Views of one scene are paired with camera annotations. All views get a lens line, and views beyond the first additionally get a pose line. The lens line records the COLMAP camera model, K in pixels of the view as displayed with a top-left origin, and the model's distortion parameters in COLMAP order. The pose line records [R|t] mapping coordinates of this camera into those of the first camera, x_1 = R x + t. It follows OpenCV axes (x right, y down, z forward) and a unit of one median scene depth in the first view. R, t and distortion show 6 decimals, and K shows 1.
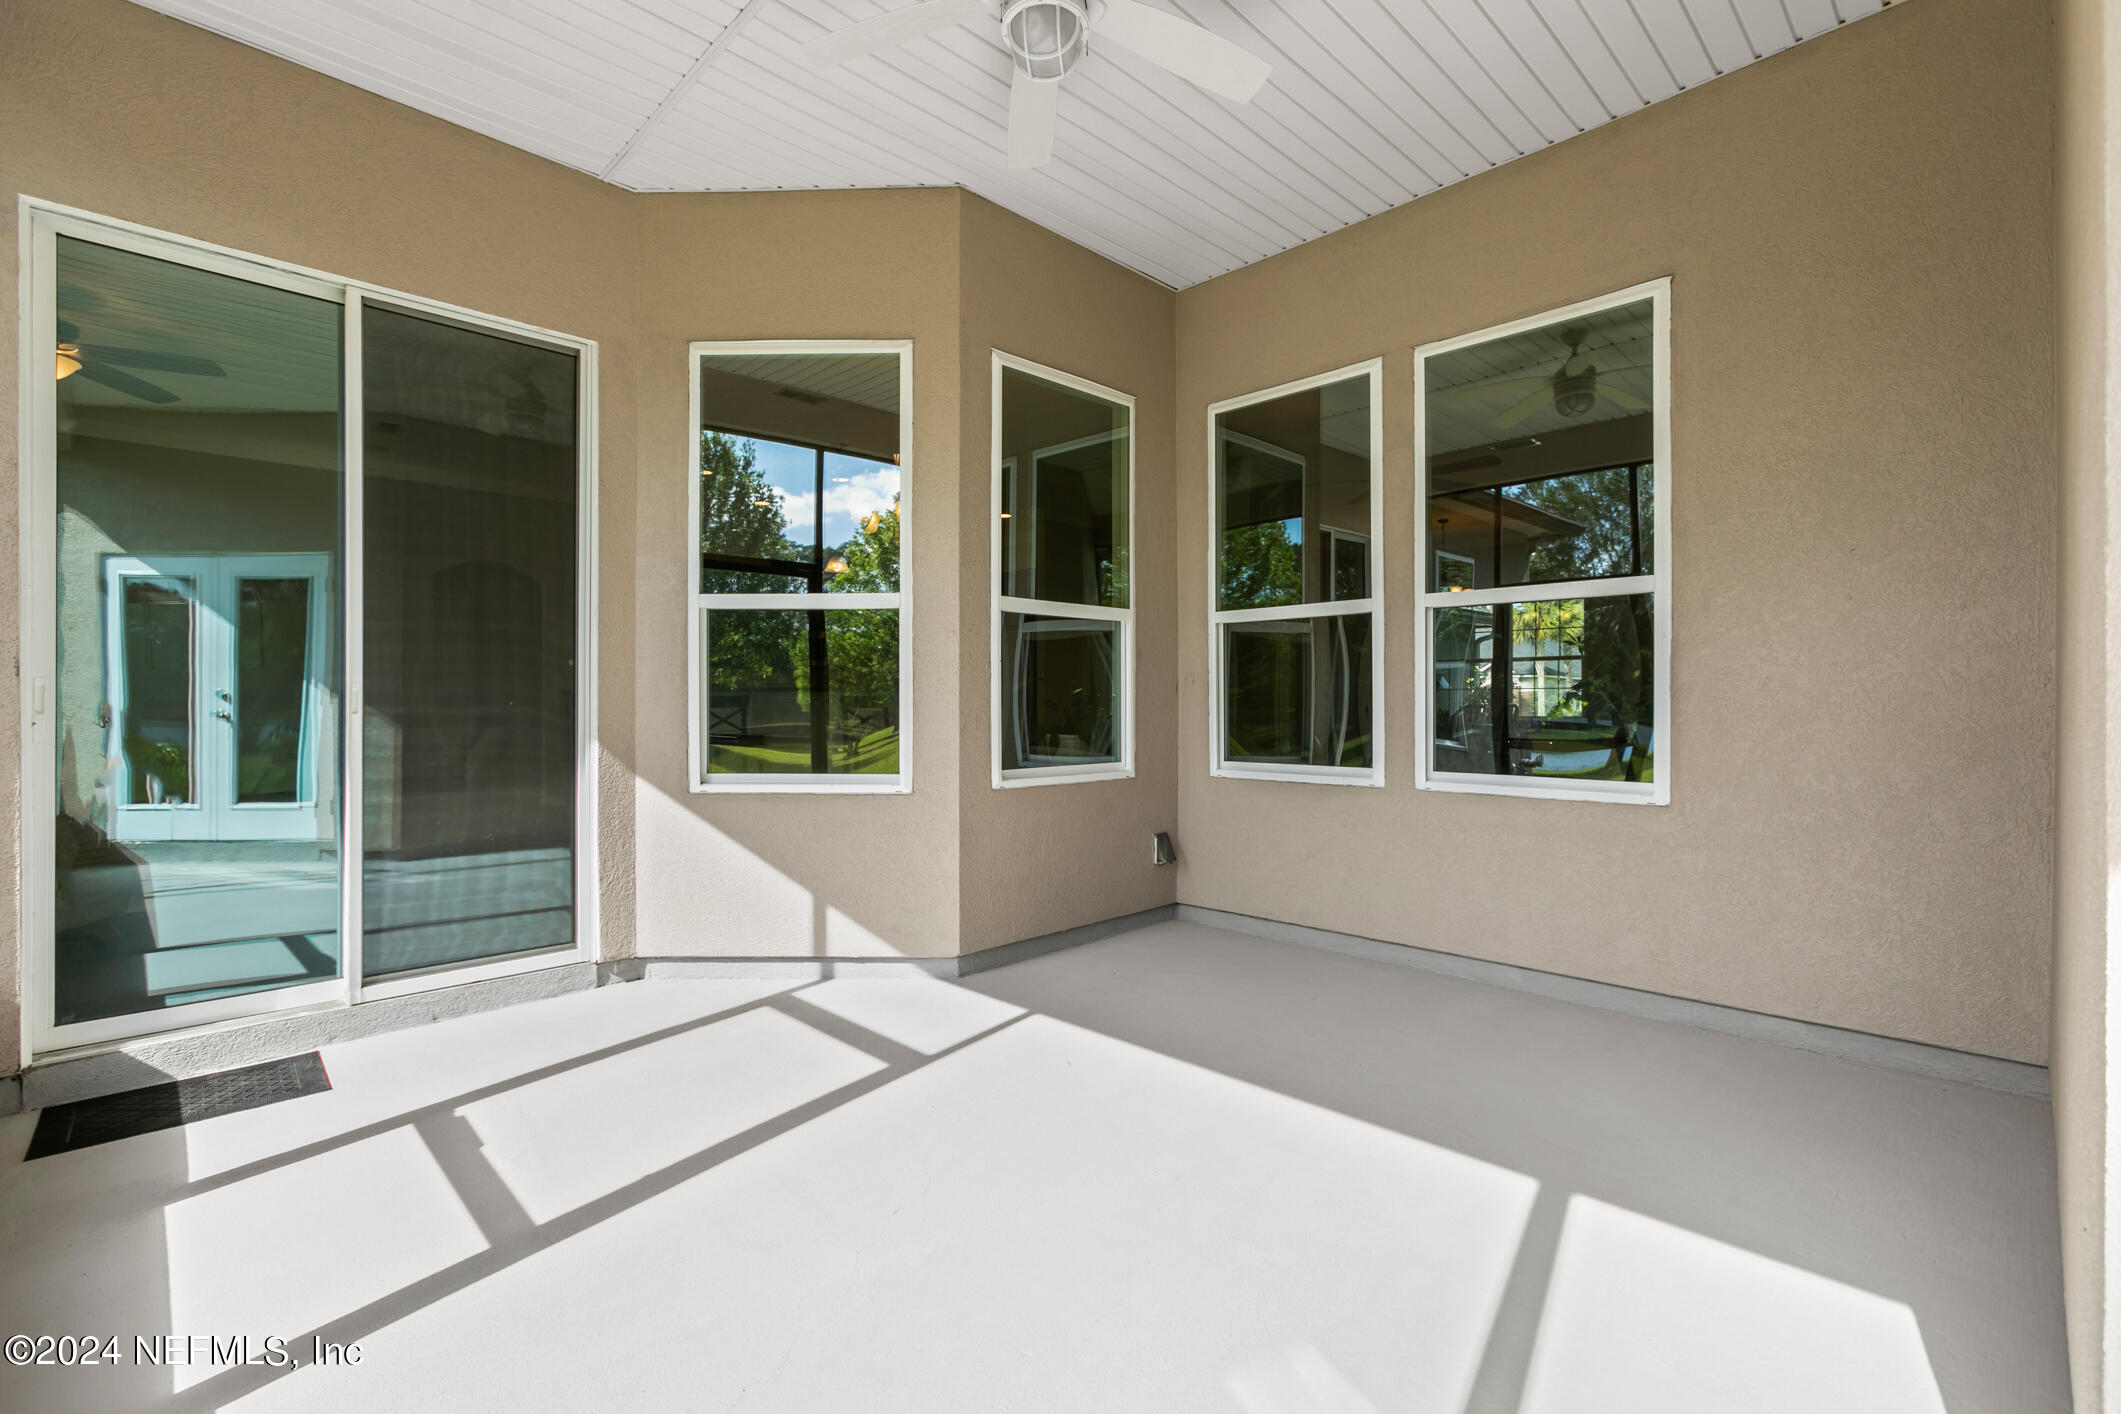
lens RADIAL K [[954.5, 0, 1070.9], [0, 954.5, 696.0], [0, 0, 1]] dist [0.000191, 0.006168]
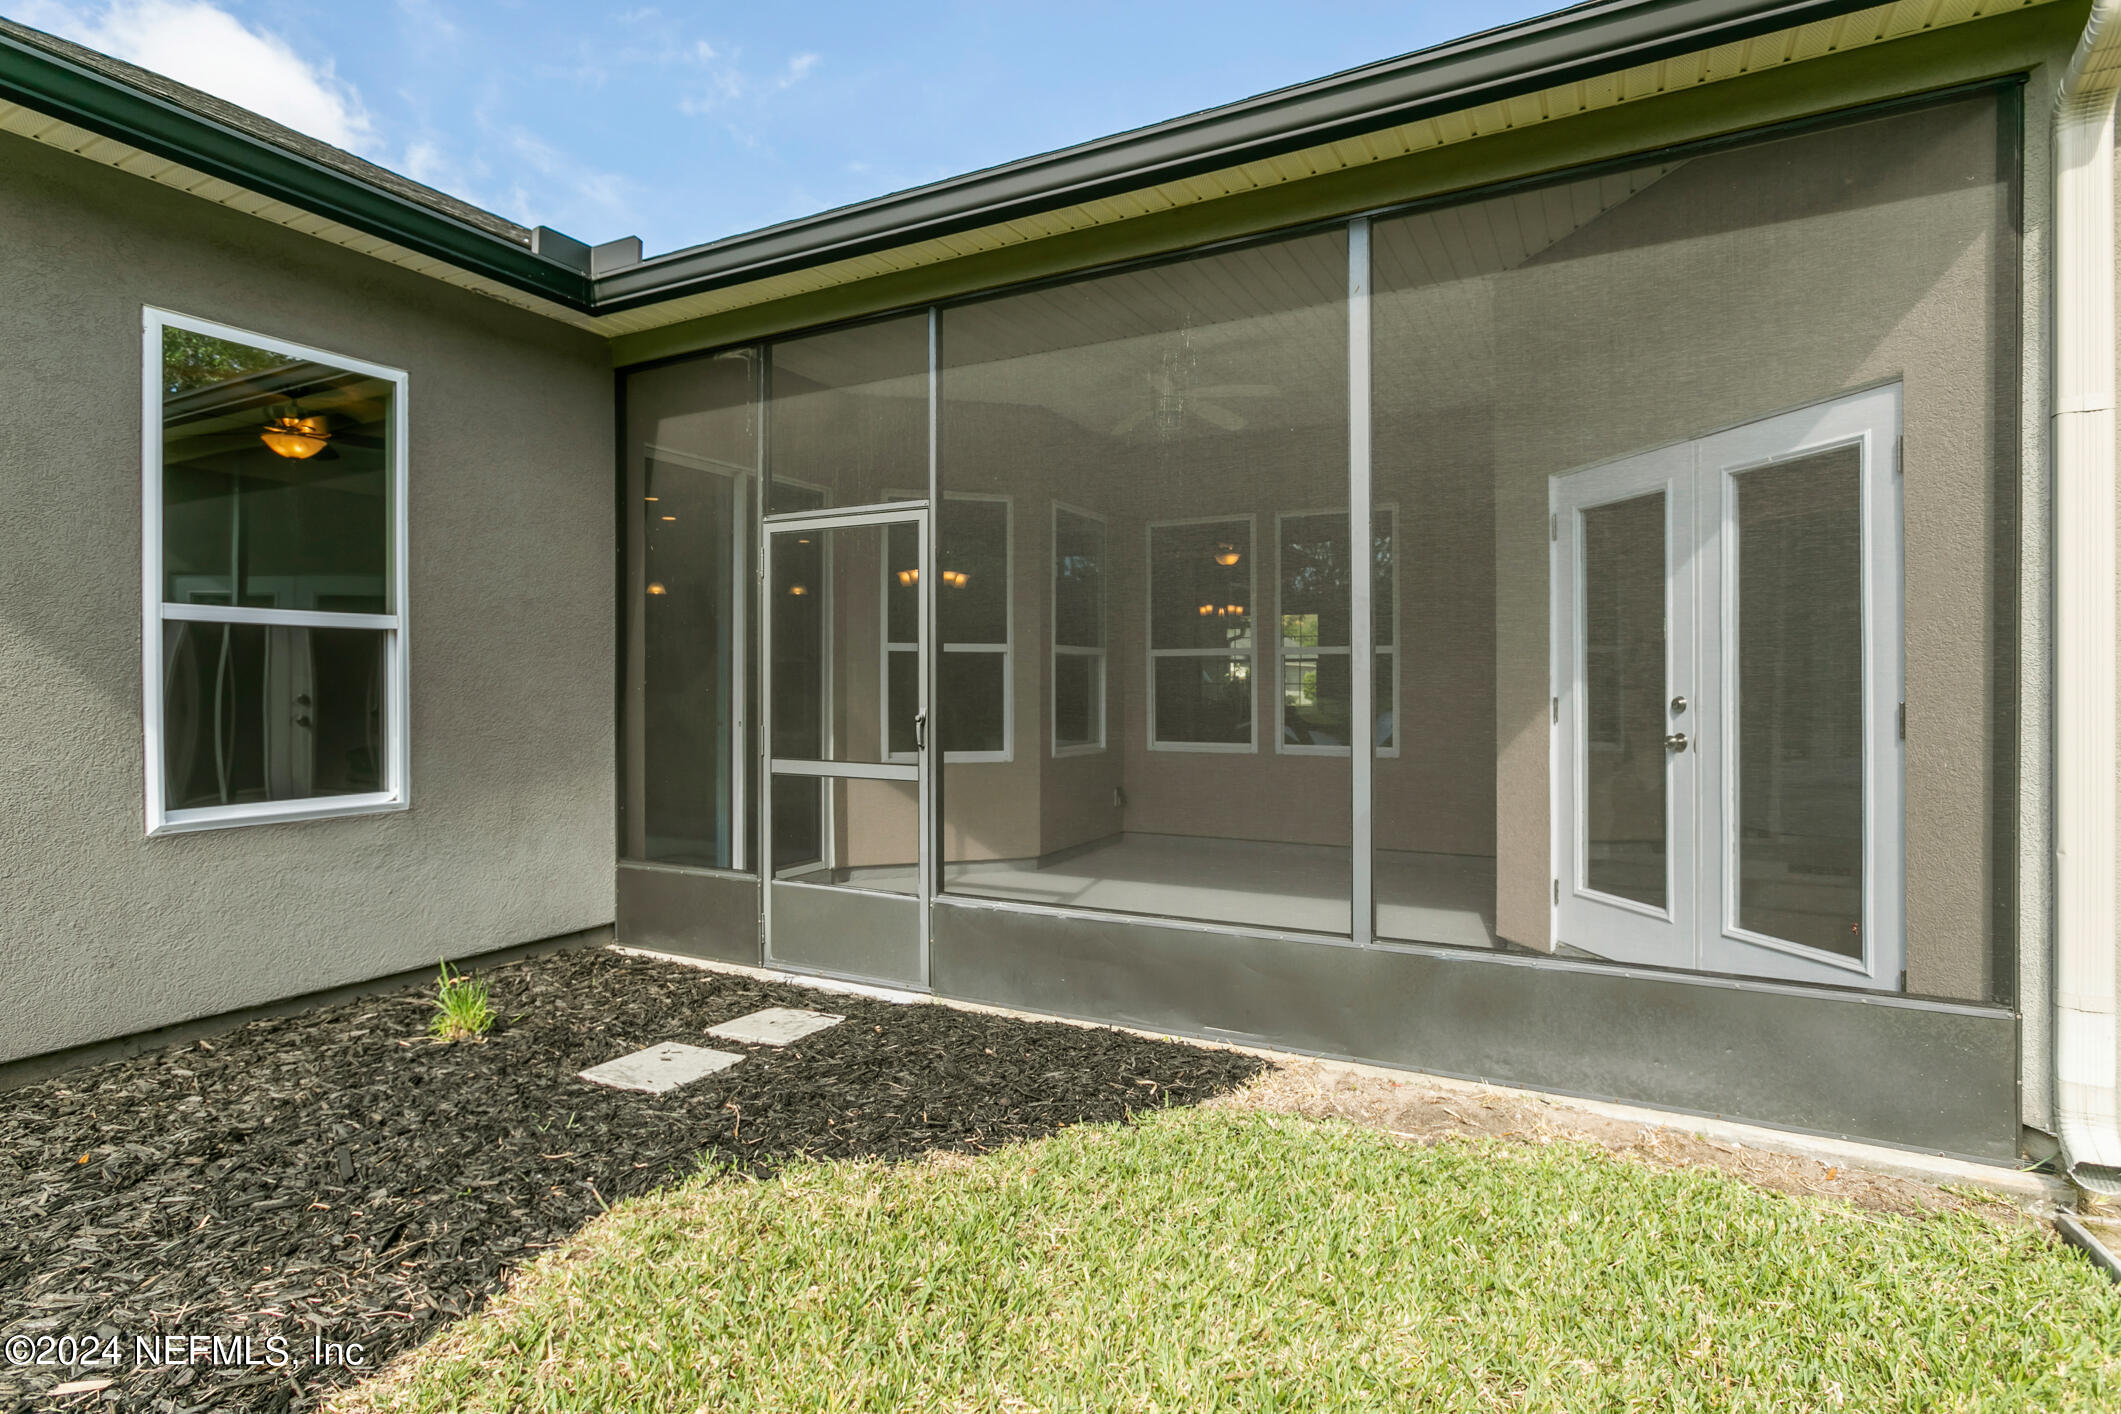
lens RADIAL K [[1090.3, 0, 1048.0], [0, 1090.3, 689.2], [0, 0, 1]] dist [-0.000952, 0.001270]
pose [[0.955054, -0.003852, 0.296406, -0.656077], [0.003508, 0.999992, 0.001692, -0.028636], [-0.296410, -0.000576, 0.955060, -0.839360]]
